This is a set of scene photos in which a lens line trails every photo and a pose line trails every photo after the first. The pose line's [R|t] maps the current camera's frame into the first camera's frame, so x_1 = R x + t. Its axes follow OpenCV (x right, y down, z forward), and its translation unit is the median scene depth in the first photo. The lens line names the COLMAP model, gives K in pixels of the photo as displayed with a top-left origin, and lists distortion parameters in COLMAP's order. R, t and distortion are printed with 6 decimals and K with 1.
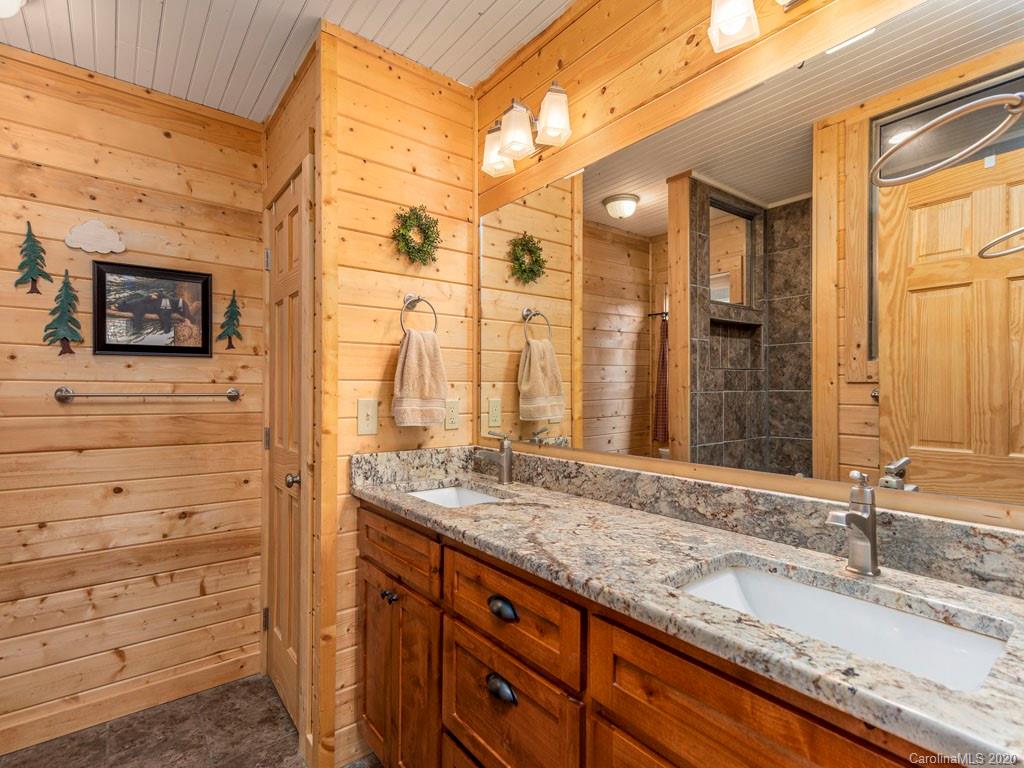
lens RADIAL K [[499.0, 0, 512.0], [0, 499.0, 384.7], [0, 0, 1]] dist [0.013694, 0.001742]
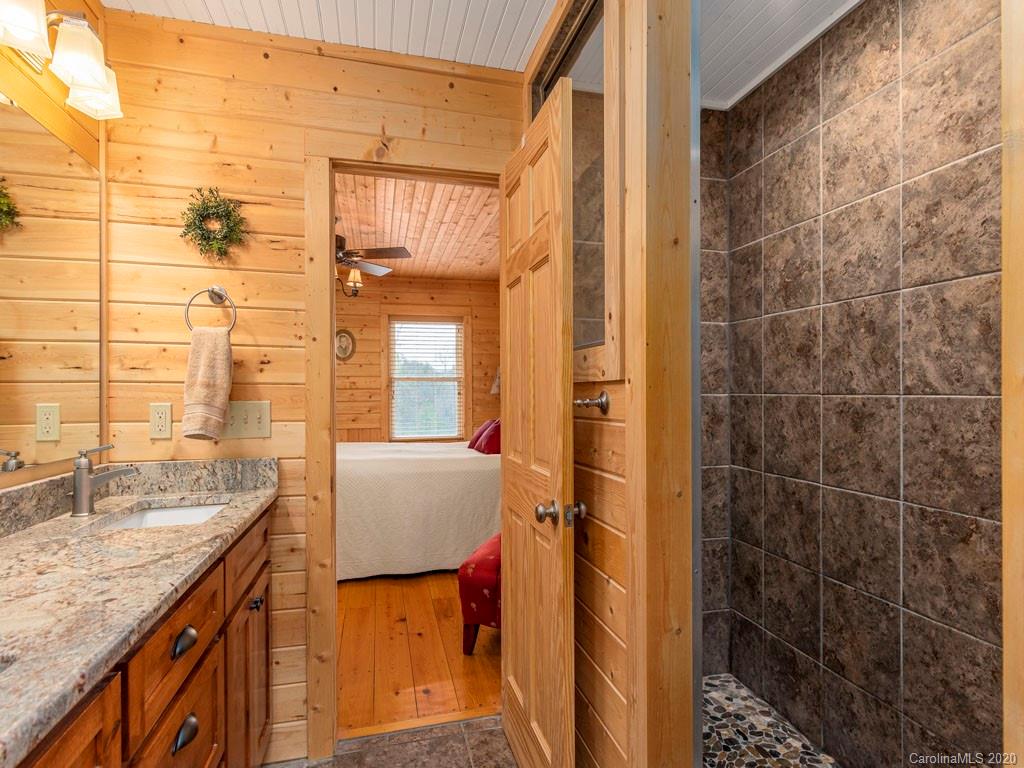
lens RADIAL K [[541.7, 0, 513.6], [0, 541.7, 387.0], [0, 0, 1]] dist [0.018221, 0.000945]
pose [[-0.913454, 0.007844, 0.406865, -0.920530], [-0.000821, 0.999777, -0.021118, 0.022349], [-0.406940, -0.019624, -0.913244, 1.613640]]
